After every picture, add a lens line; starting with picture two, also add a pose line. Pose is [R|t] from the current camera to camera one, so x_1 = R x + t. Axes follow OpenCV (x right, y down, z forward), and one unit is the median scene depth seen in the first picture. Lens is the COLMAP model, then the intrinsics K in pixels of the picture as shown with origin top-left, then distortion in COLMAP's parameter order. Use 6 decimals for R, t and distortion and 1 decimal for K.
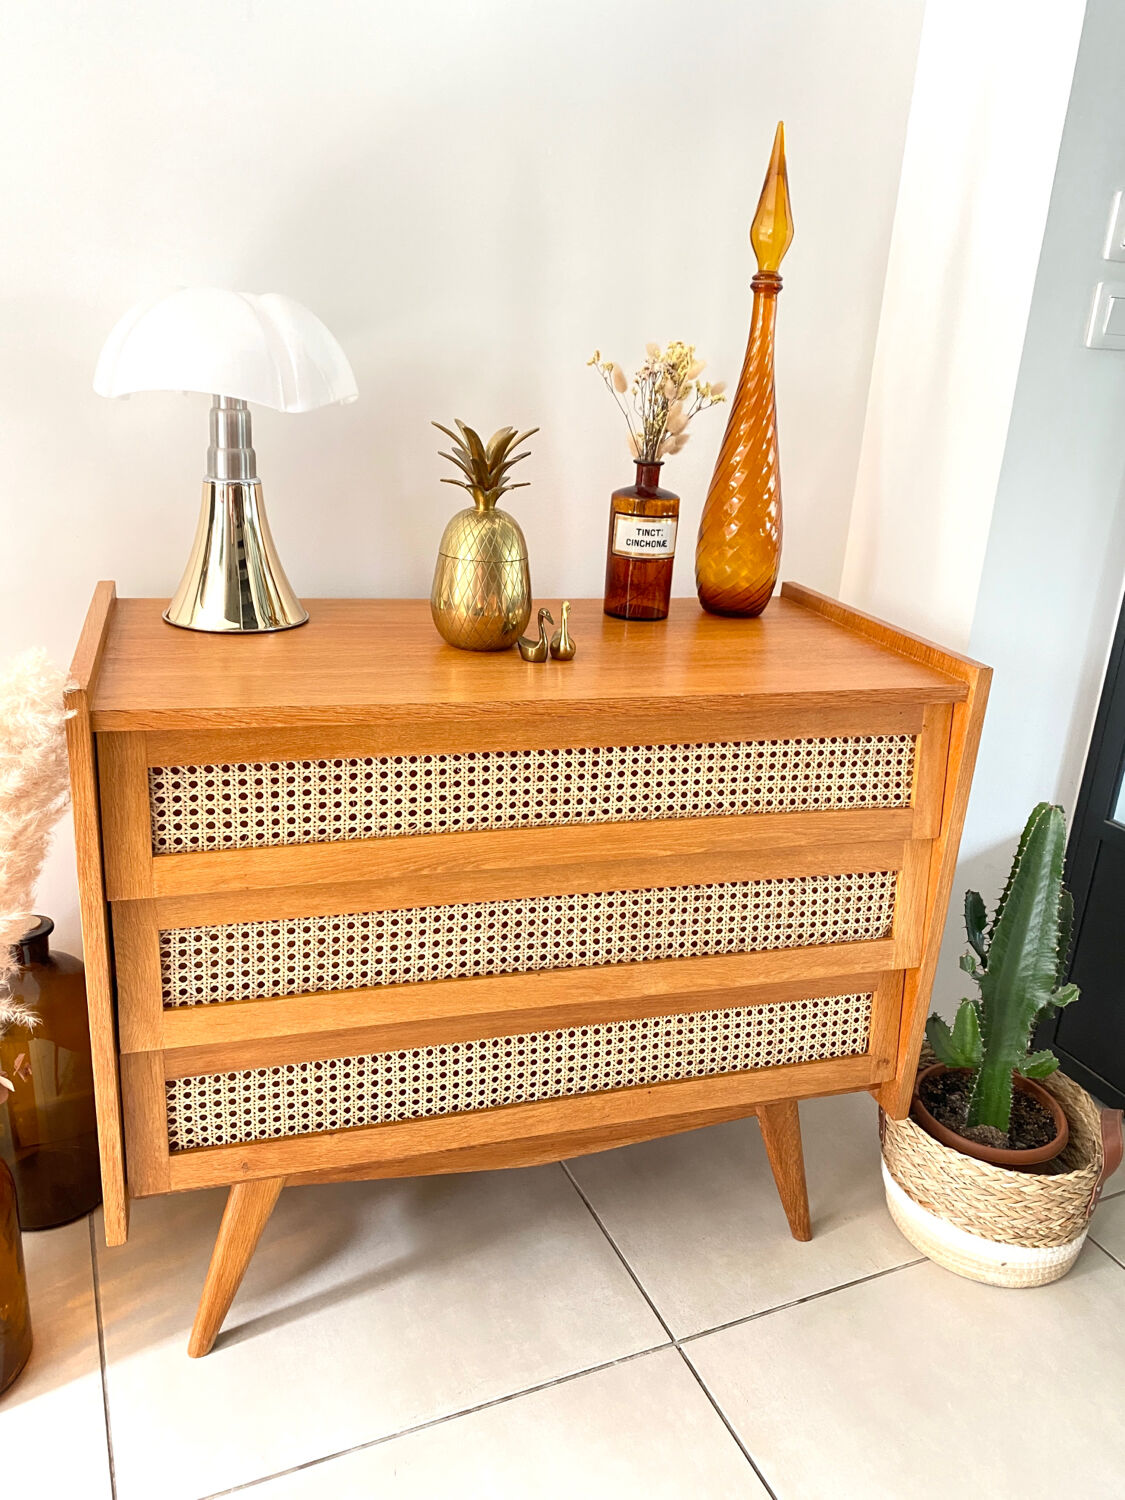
lens RADIAL K [[1162.7, 0, 563.3], [0, 1162.7, 740.1], [0, 0, 1]] dist [0.091772, -0.224348]
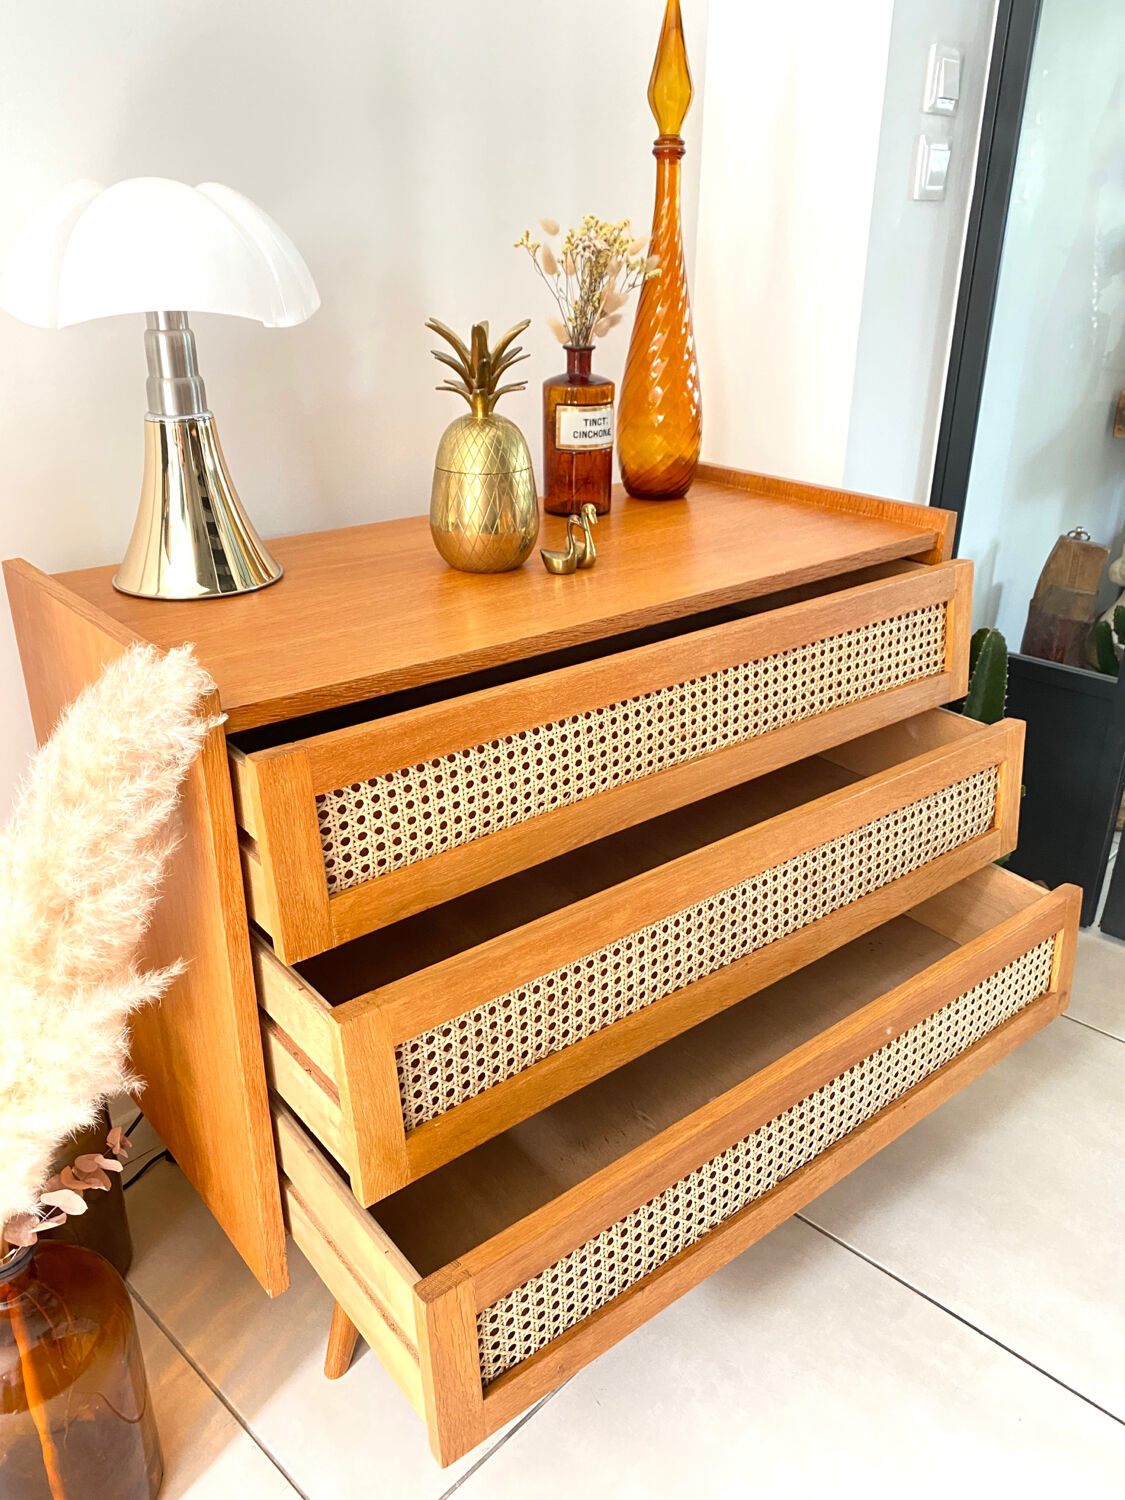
lens RADIAL K [[1162.7, 0, 557.6], [0, 1162.7, 731.2], [0, 0, 1]] dist [0.091772, -0.224348]
pose [[0.926585, -0.198516, 0.319423, -0.385359], [0.168039, 0.978376, 0.120597, -0.078042], [-0.336456, -0.058068, 0.939907, 0.155700]]
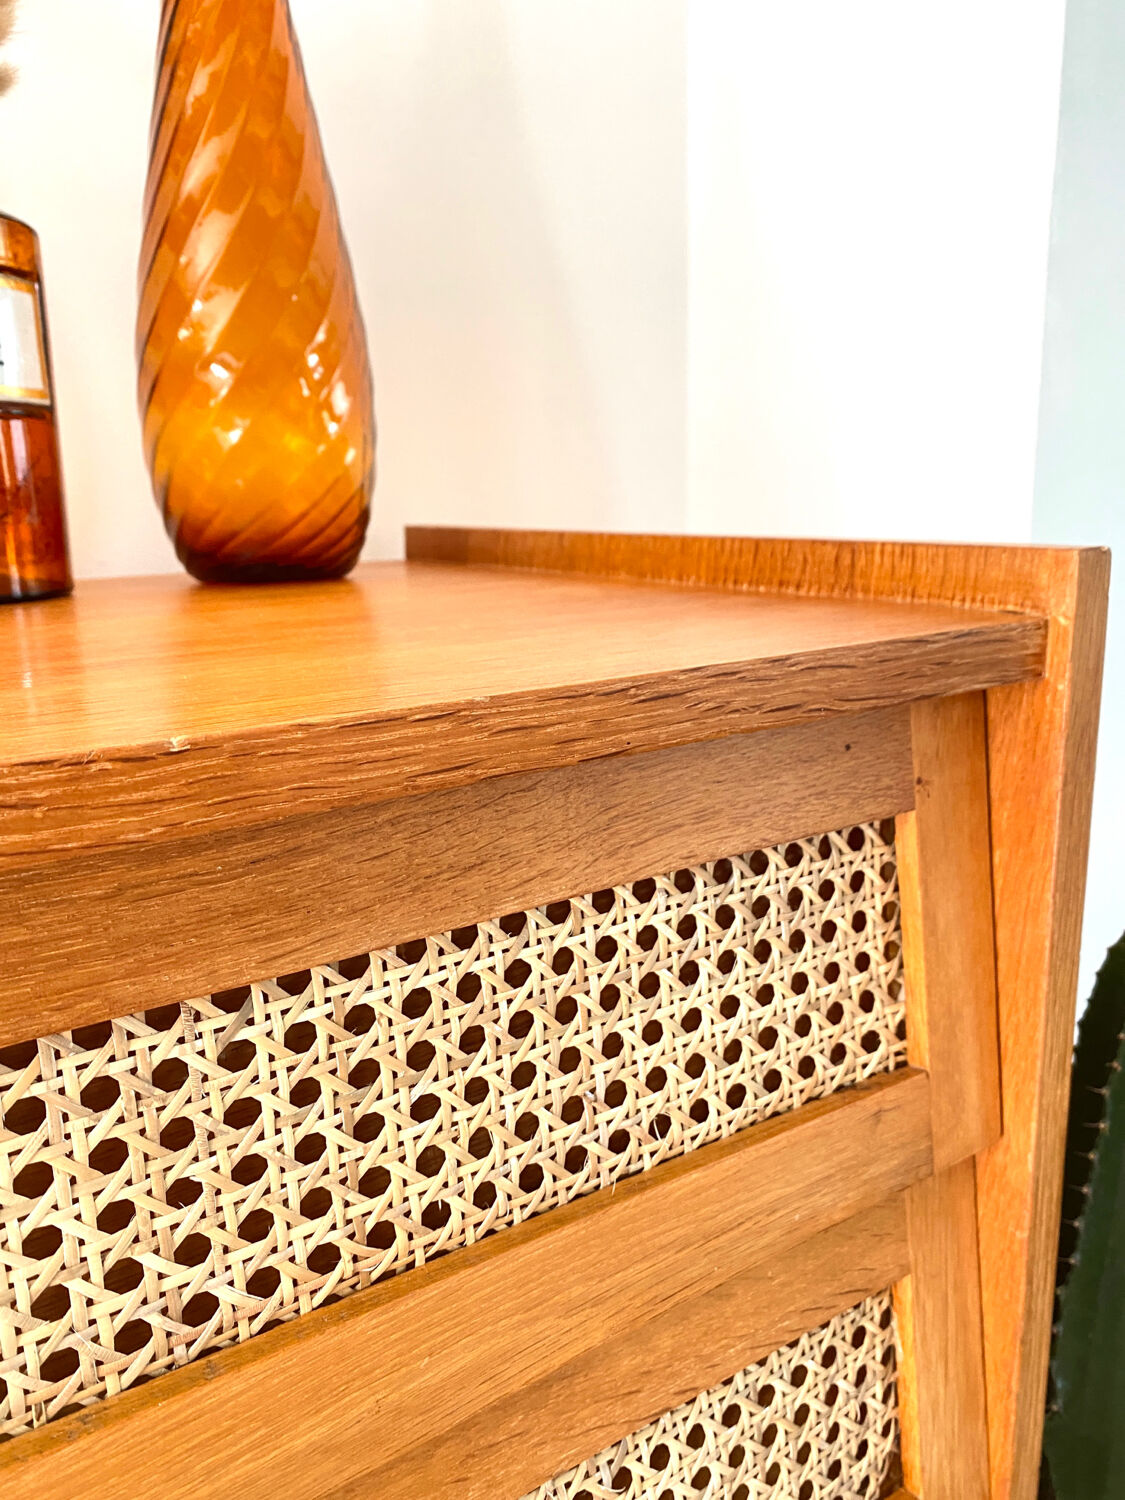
lens RADIAL K [[1162.7, 0, 564.6], [0, 1162.7, 736.1], [0, 0, 1]] dist [0.091772, -0.224348]
pose [[0.950308, -0.142893, 0.276578, 0.155829], [0.173656, 0.980685, -0.090007, -0.013173], [-0.258375, 0.133564, 0.956767, 0.786849]]
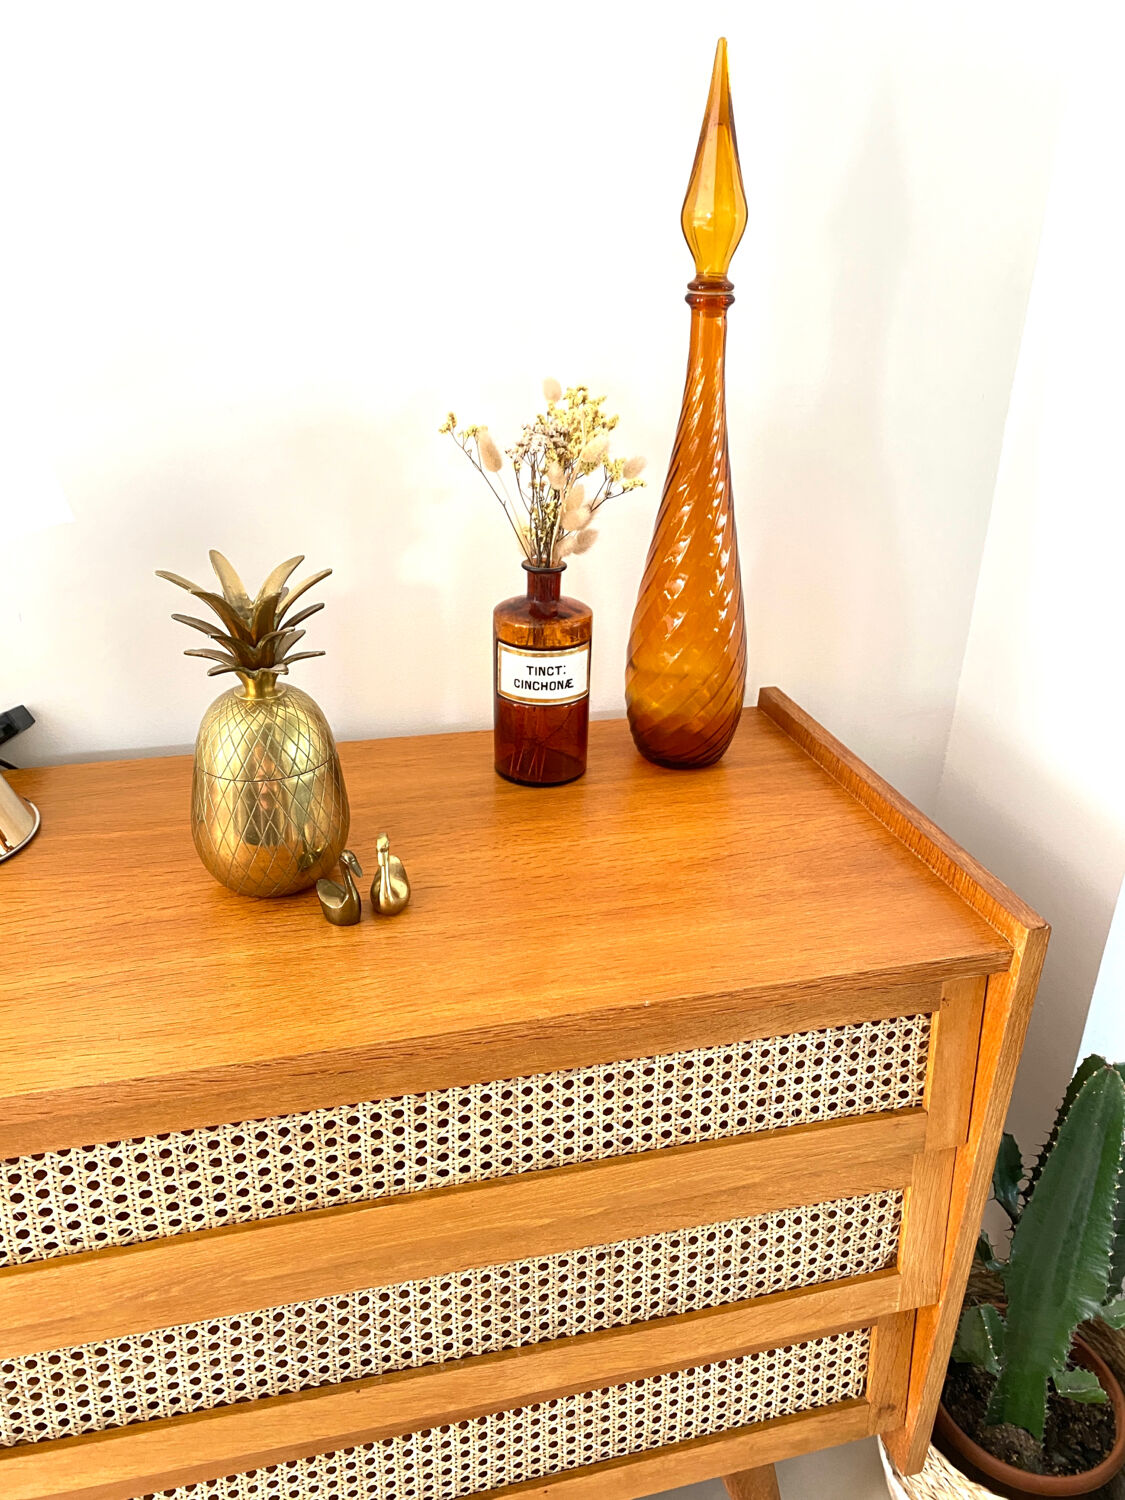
lens RADIAL K [[1154.9, 0, 568.2], [0, 1154.9, 734.8], [0, 0, 1]] dist [0.066739, -0.138483]
pose [[0.998643, -0.016475, -0.049410, 0.140100], [0.021017, 0.995457, 0.092864, -0.236998], [0.047656, -0.093776, 0.994452, 0.375867]]
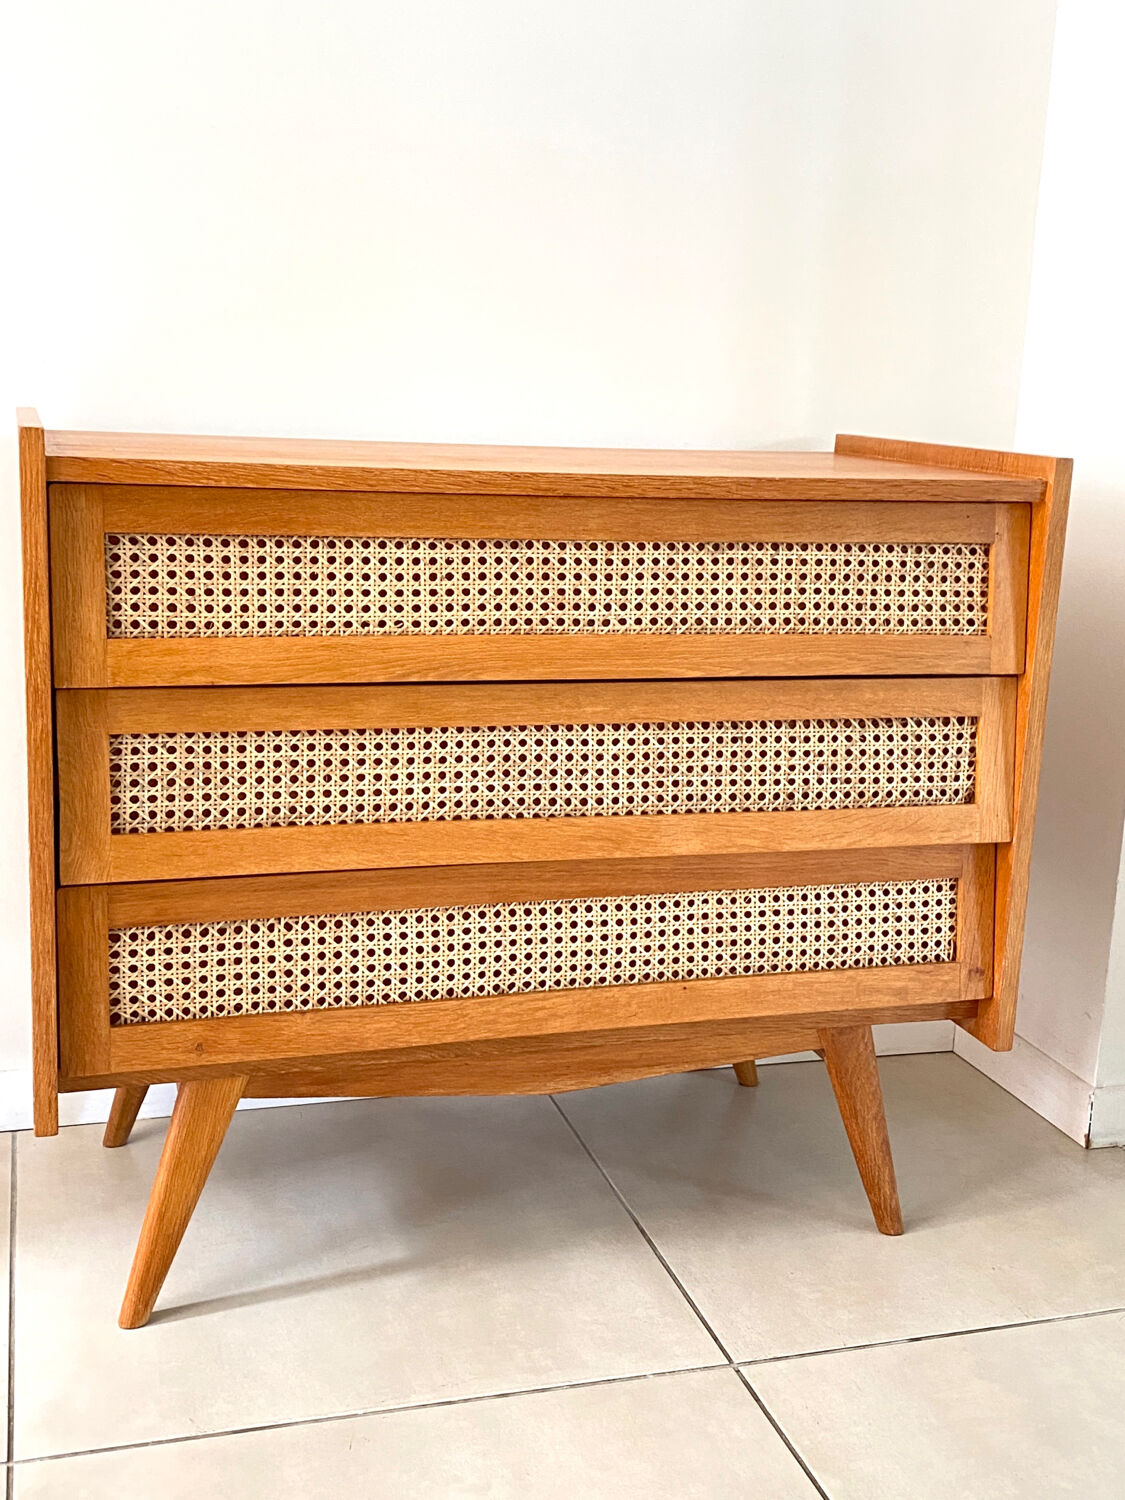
lens RADIAL K [[1787.5, 0, 567.6], [0, 1787.5, 751.1], [0, 0, 1]] dist [0.129324, 0.000000]
pose [[0.999793, -0.020319, 0.001250, -0.007469], [0.020329, 0.993262, -0.114092, 0.301312], [0.001076, 0.114094, 0.993469, -0.291062]]
